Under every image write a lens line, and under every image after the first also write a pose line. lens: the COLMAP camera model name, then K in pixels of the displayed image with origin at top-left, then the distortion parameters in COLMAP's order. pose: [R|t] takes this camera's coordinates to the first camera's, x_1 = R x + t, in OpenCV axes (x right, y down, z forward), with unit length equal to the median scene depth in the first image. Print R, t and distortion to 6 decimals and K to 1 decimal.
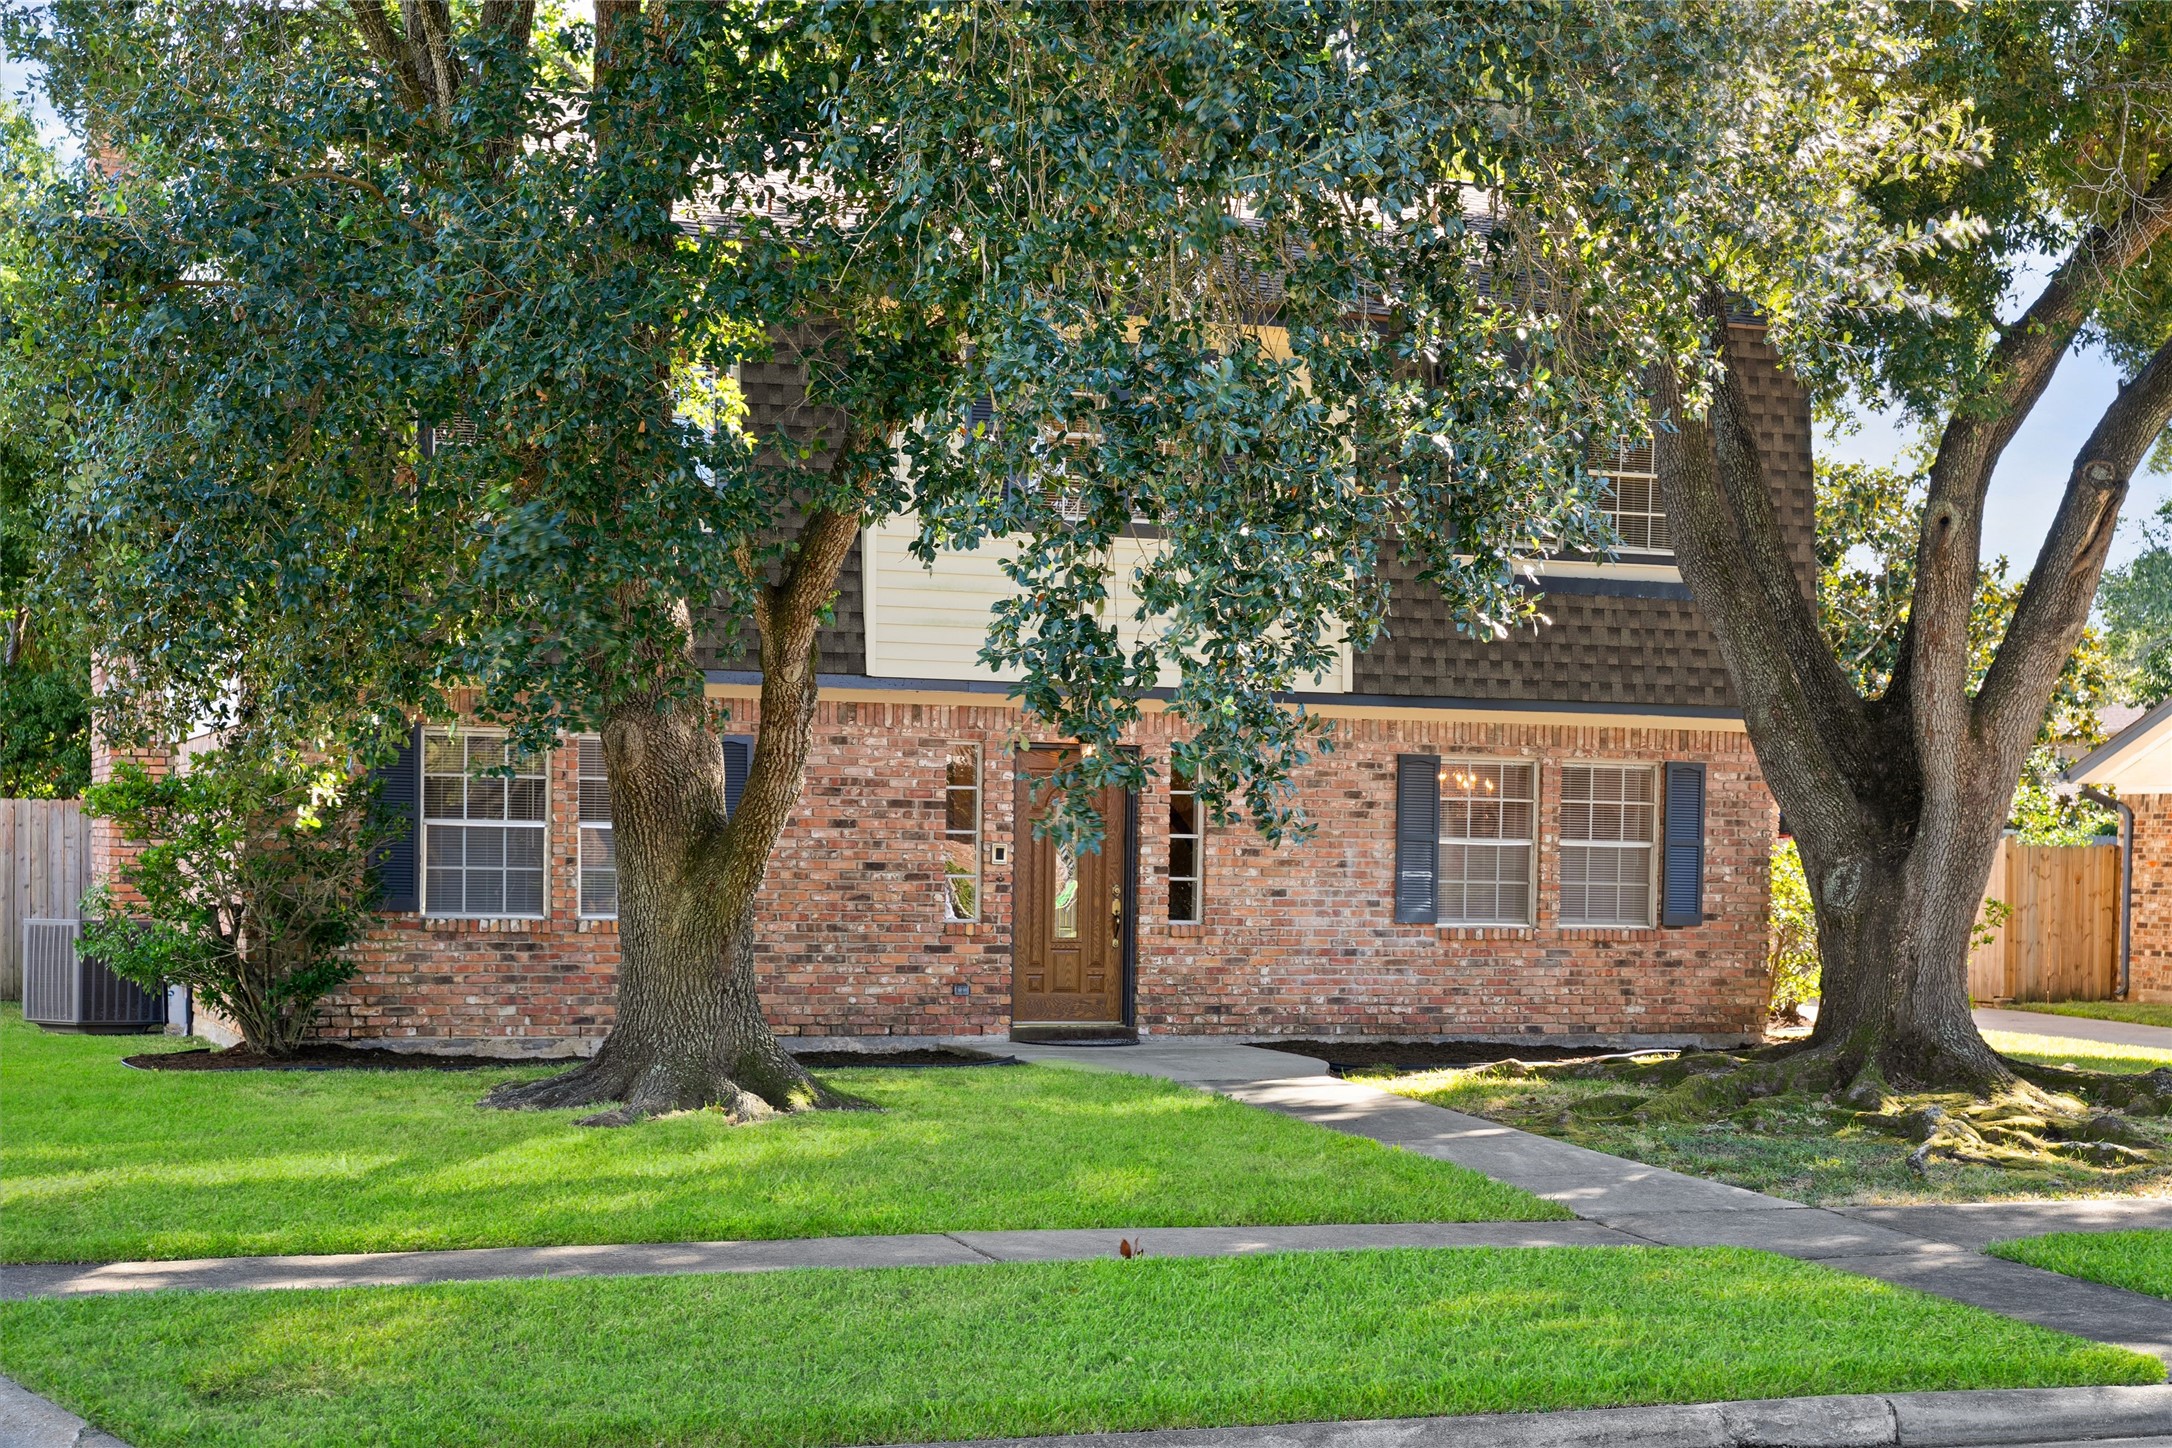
lens RADIAL K [[1330.2, 0, 1086.1], [0, 1330.2, 765.3], [0, 0, 1]] dist [0.000758, 0.000045]
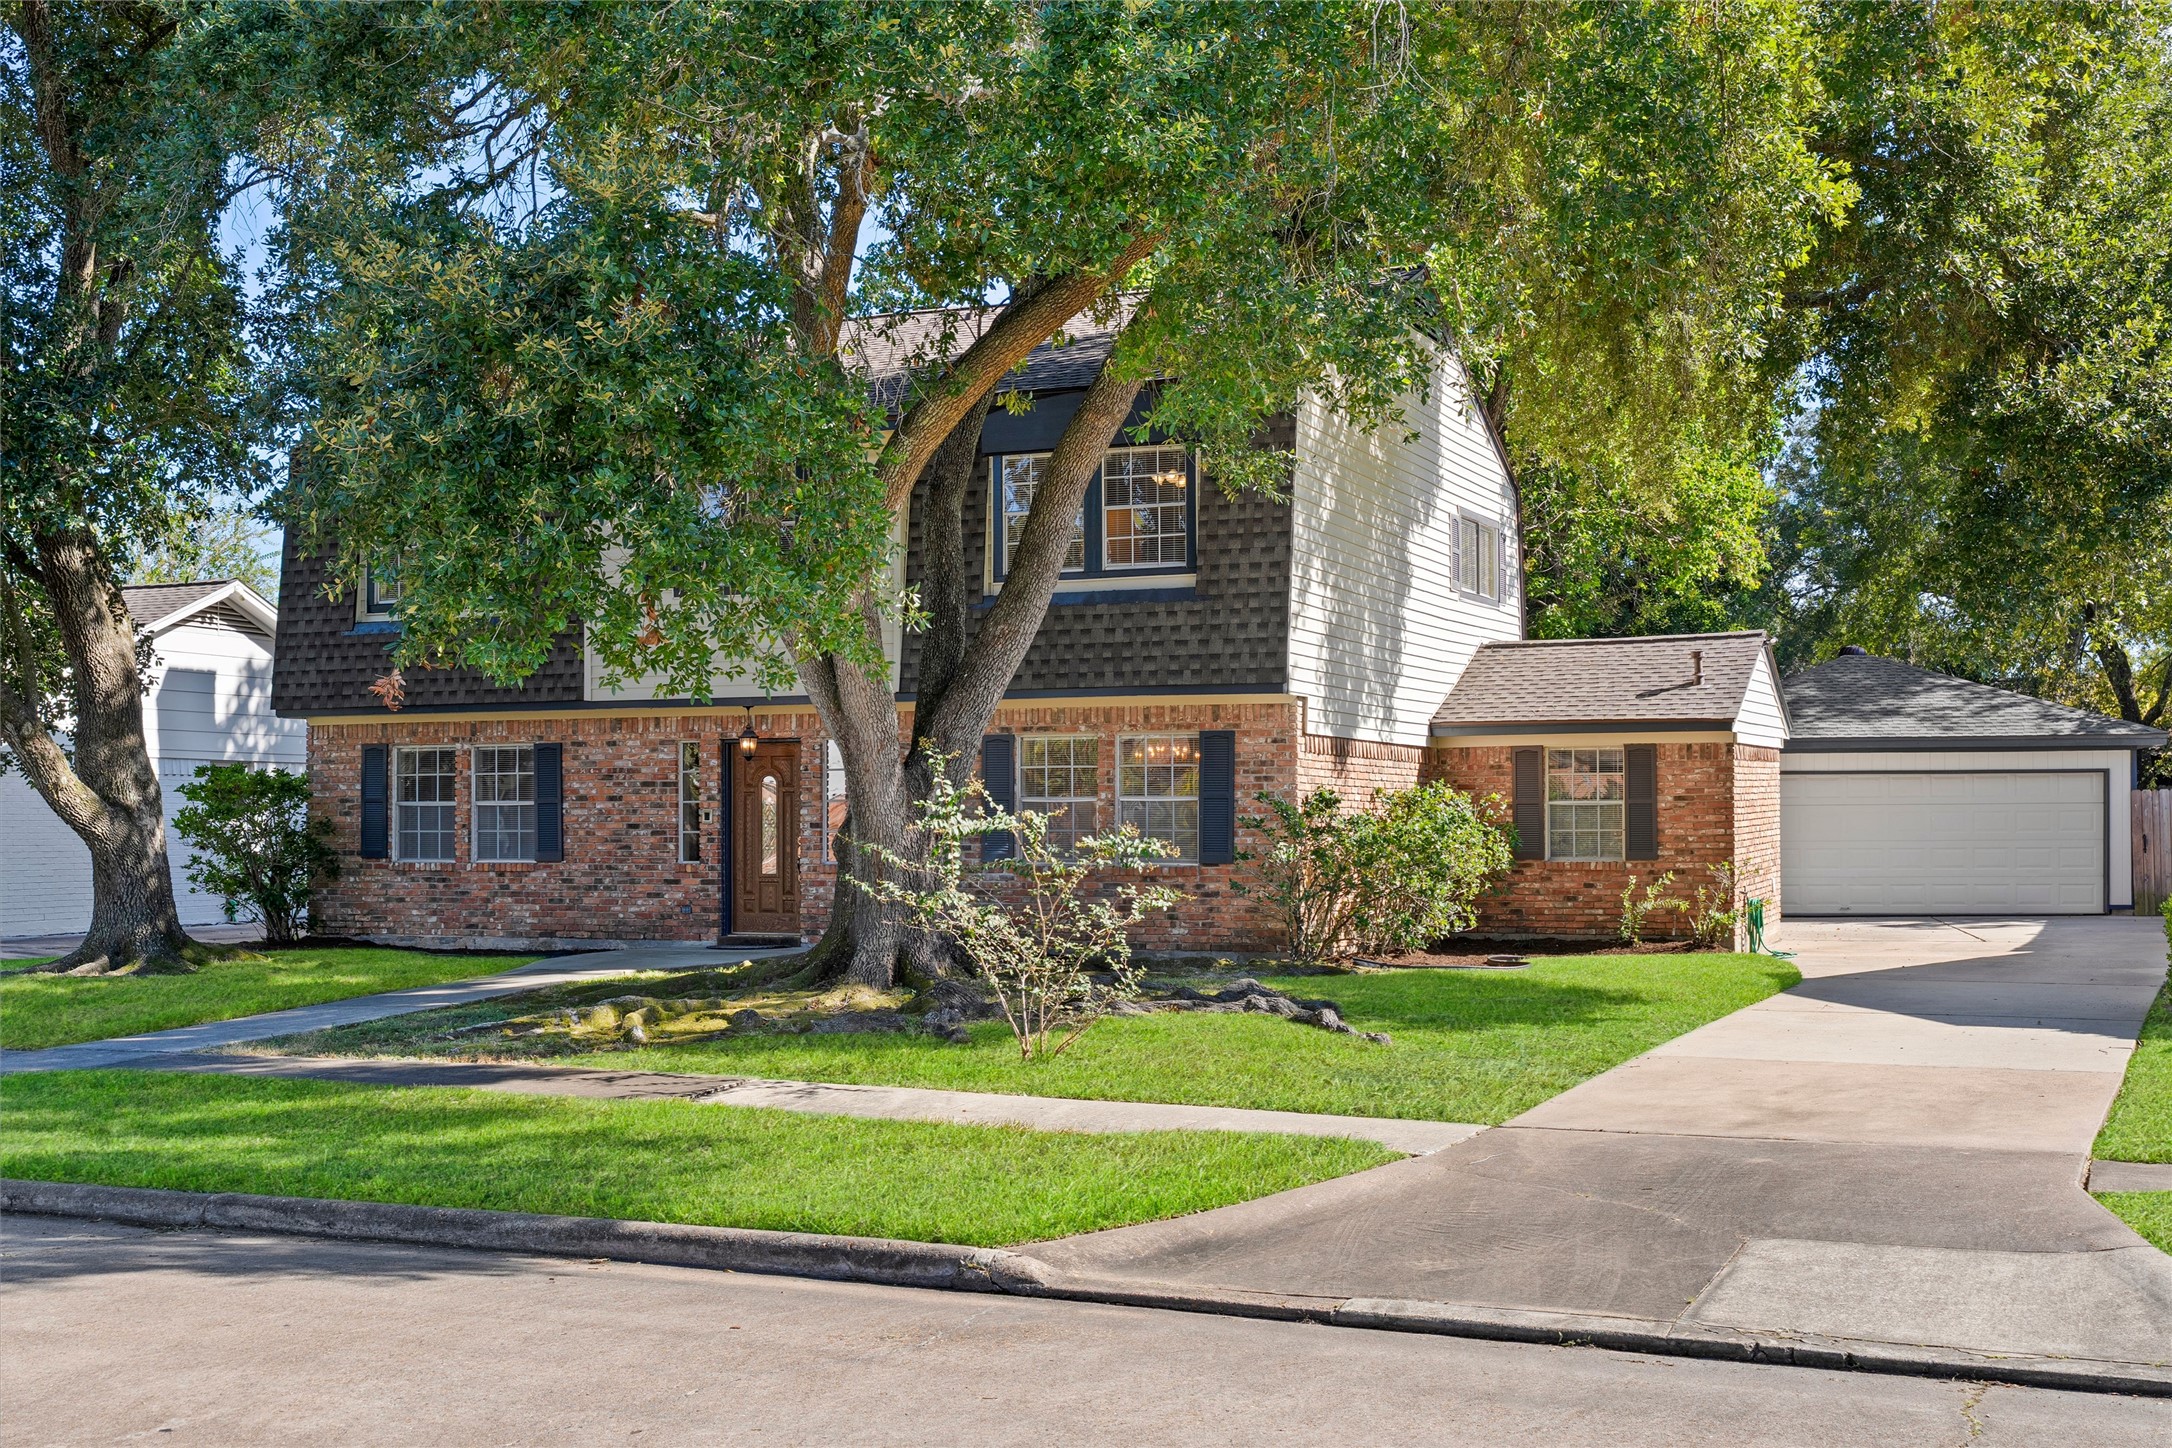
lens RADIAL K [[979.8, 0, 1086.0], [0, 979.8, 724.0], [0, 0, 1]] dist [-0.003603, -0.000493]
pose [[0.949225, -0.049316, -0.310708, 0.671072], [0.041092, 0.998611, -0.032965, 0.018025], [0.311902, 0.018524, 0.949934, 0.106777]]
